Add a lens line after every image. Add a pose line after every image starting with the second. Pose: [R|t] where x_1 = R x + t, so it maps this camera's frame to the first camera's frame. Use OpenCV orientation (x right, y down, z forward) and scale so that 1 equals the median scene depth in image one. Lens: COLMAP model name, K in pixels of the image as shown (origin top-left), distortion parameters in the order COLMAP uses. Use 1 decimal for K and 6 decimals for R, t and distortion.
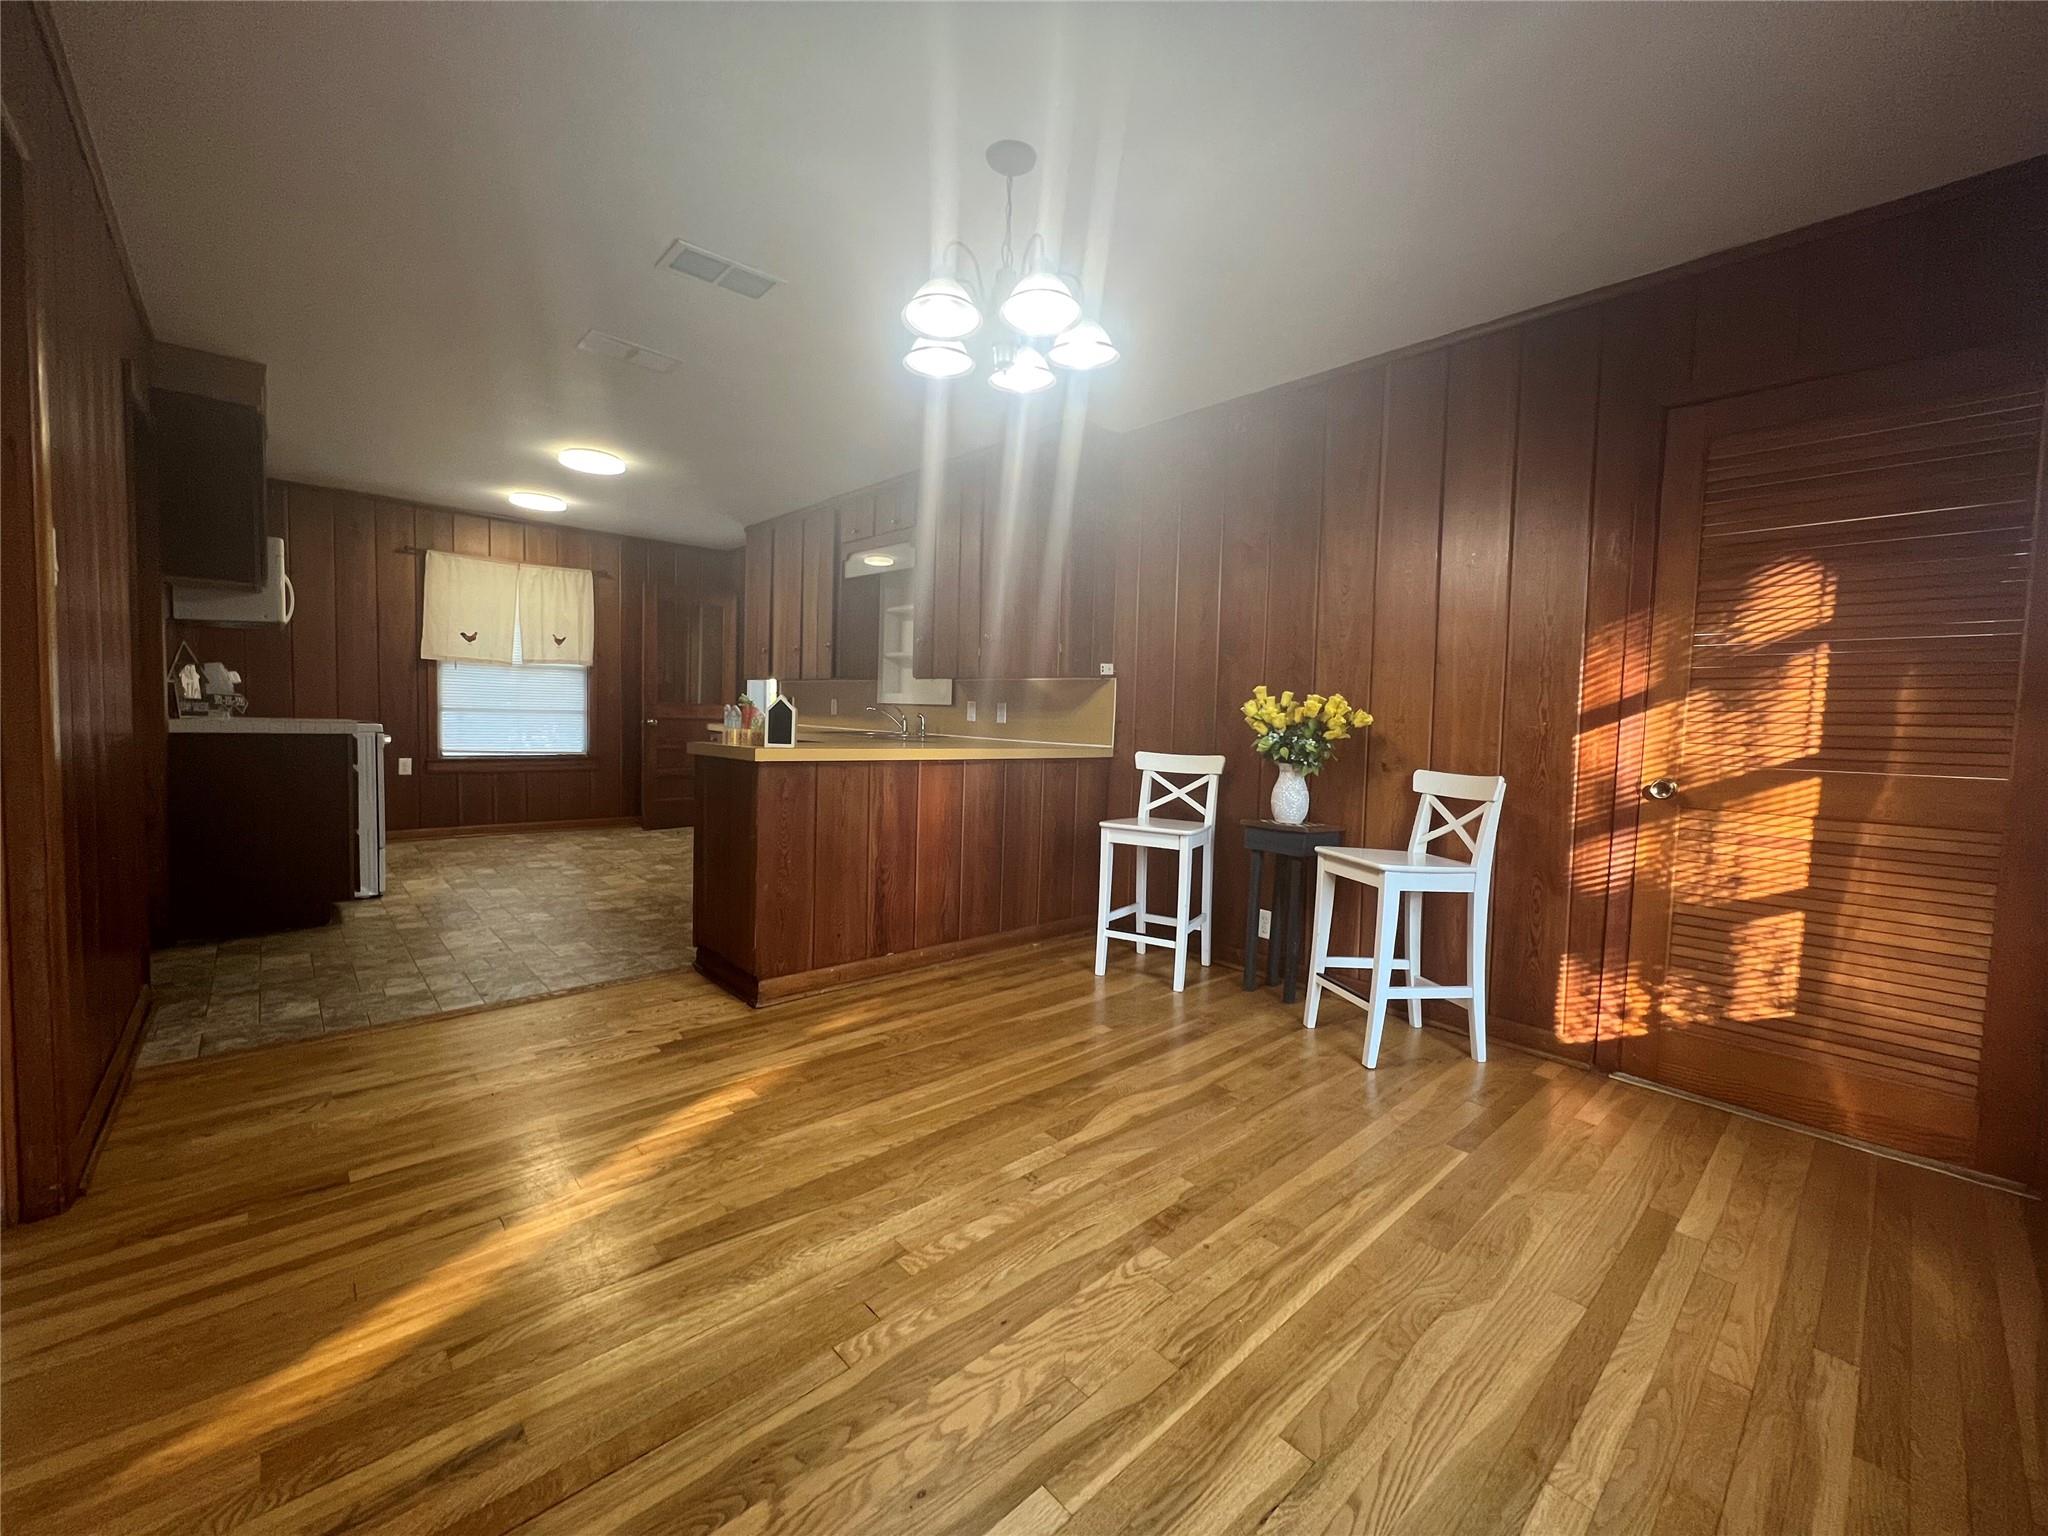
lens RADIAL K [[826.7, 0, 1031.7], [0, 826.7, 761.6], [0, 0, 1]] dist [-0.004120, 0.001116]
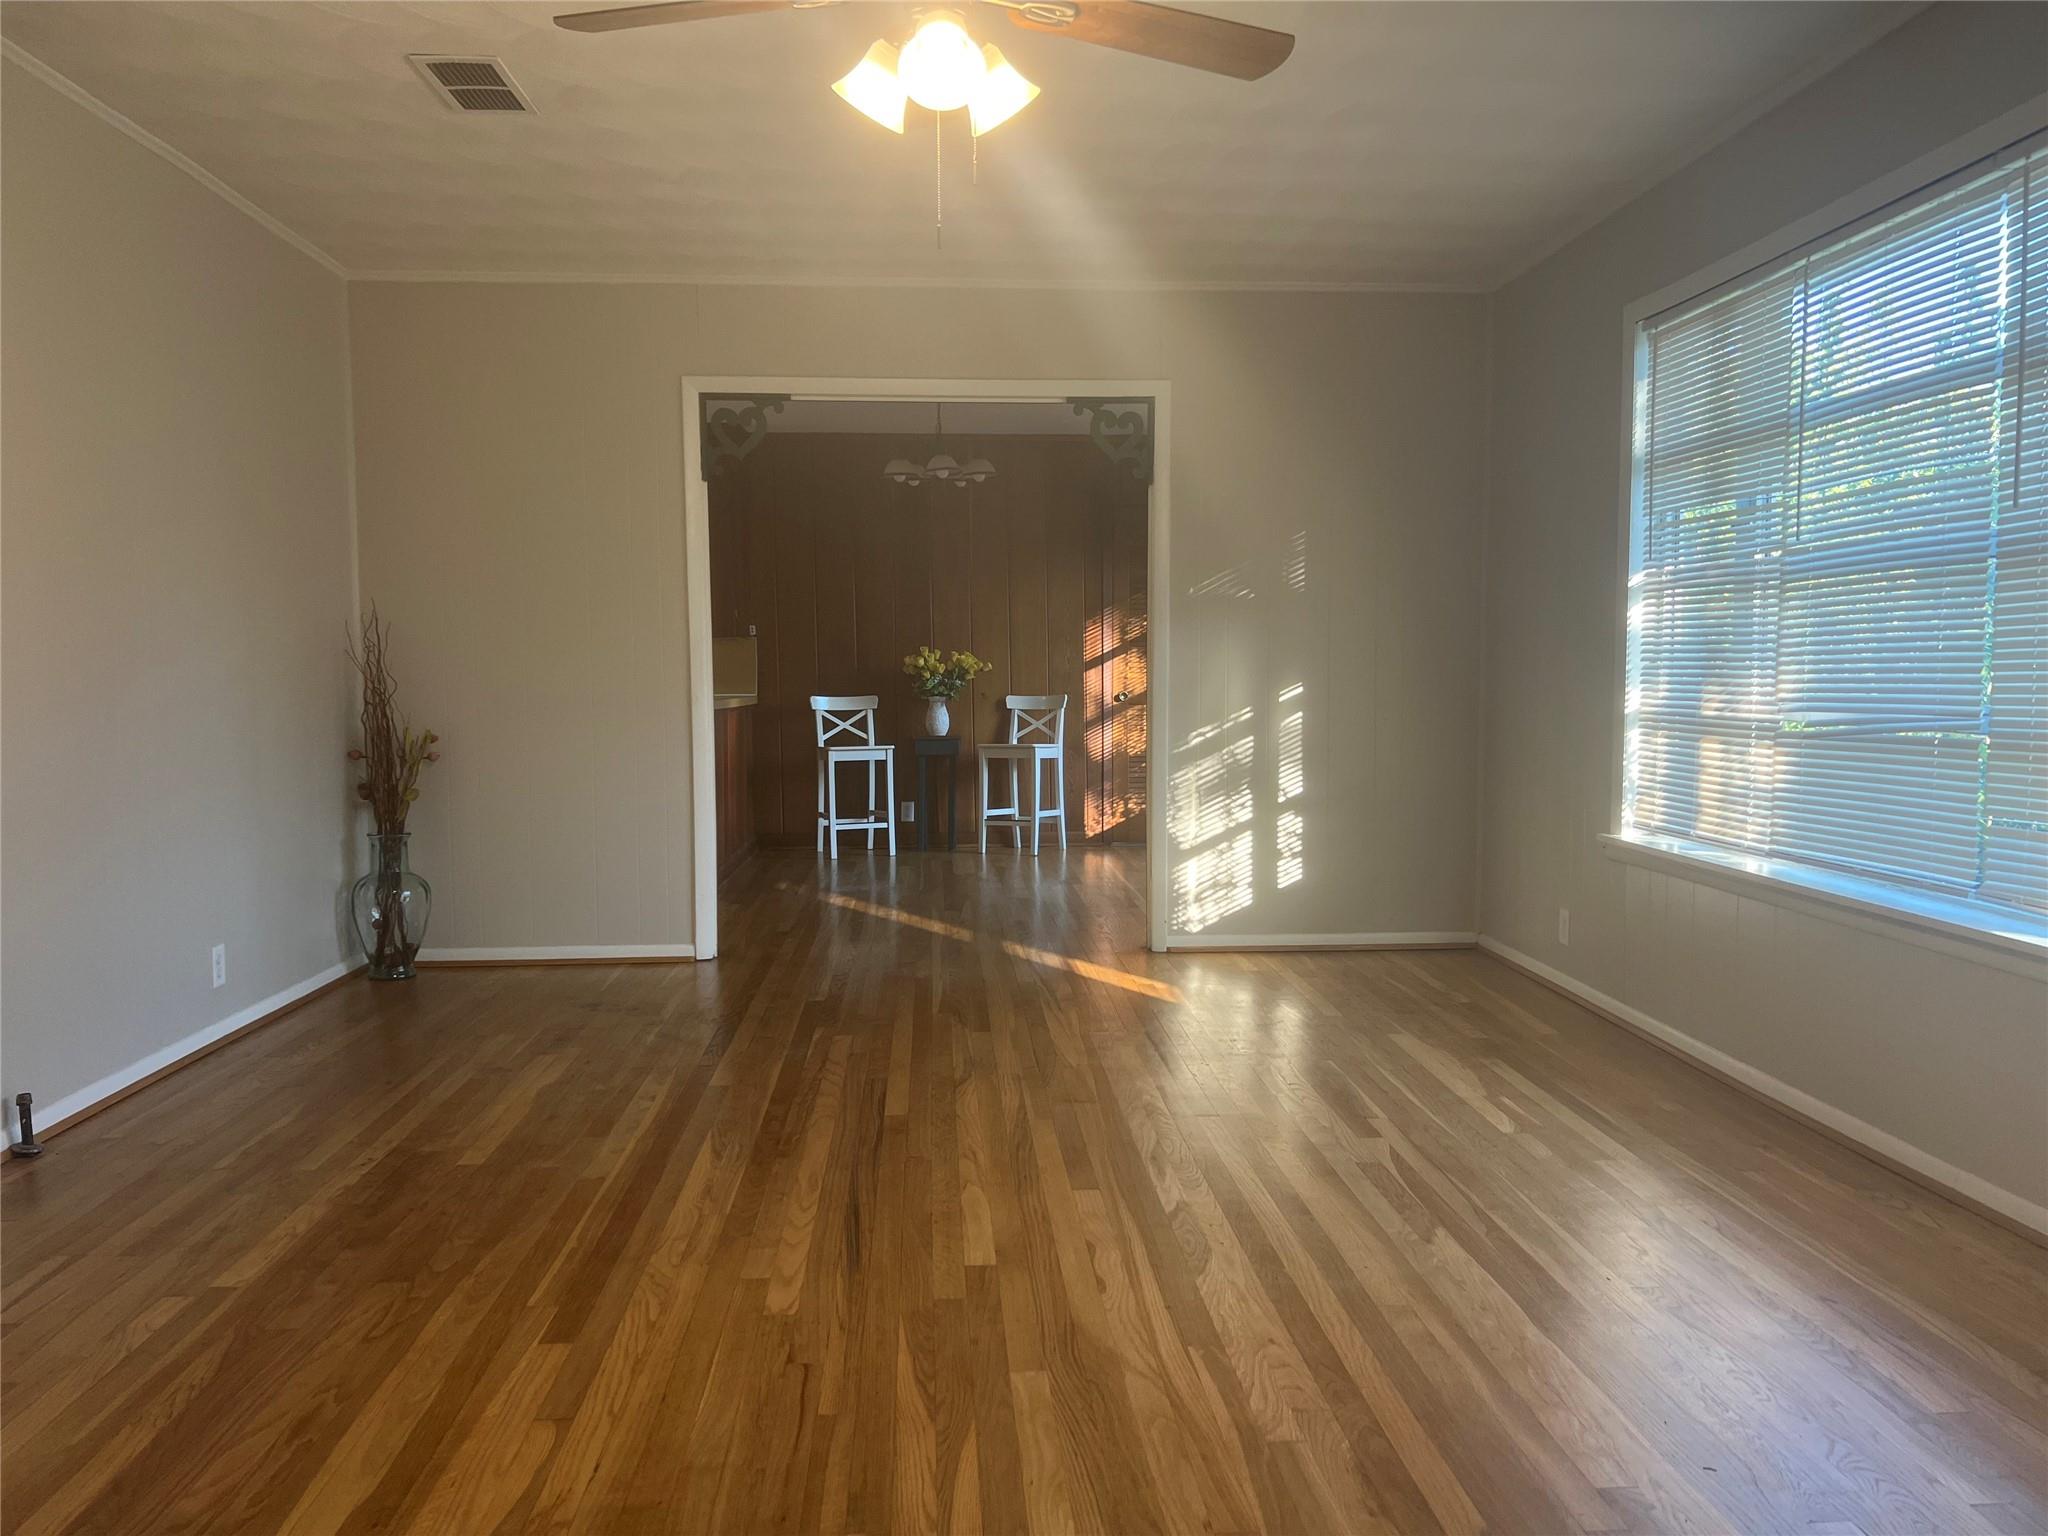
lens RADIAL K [[1555.9, 0, 1038.8], [0, 1555.9, 776.9], [0, 0, 1]] dist [0.051449, -0.056451]
pose [[0.620173, -0.088457, 0.779462, -2.248930], [0.066005, 0.995983, 0.060513, -0.014300], [-0.781683, 0.013919, 0.623521, -1.157104]]
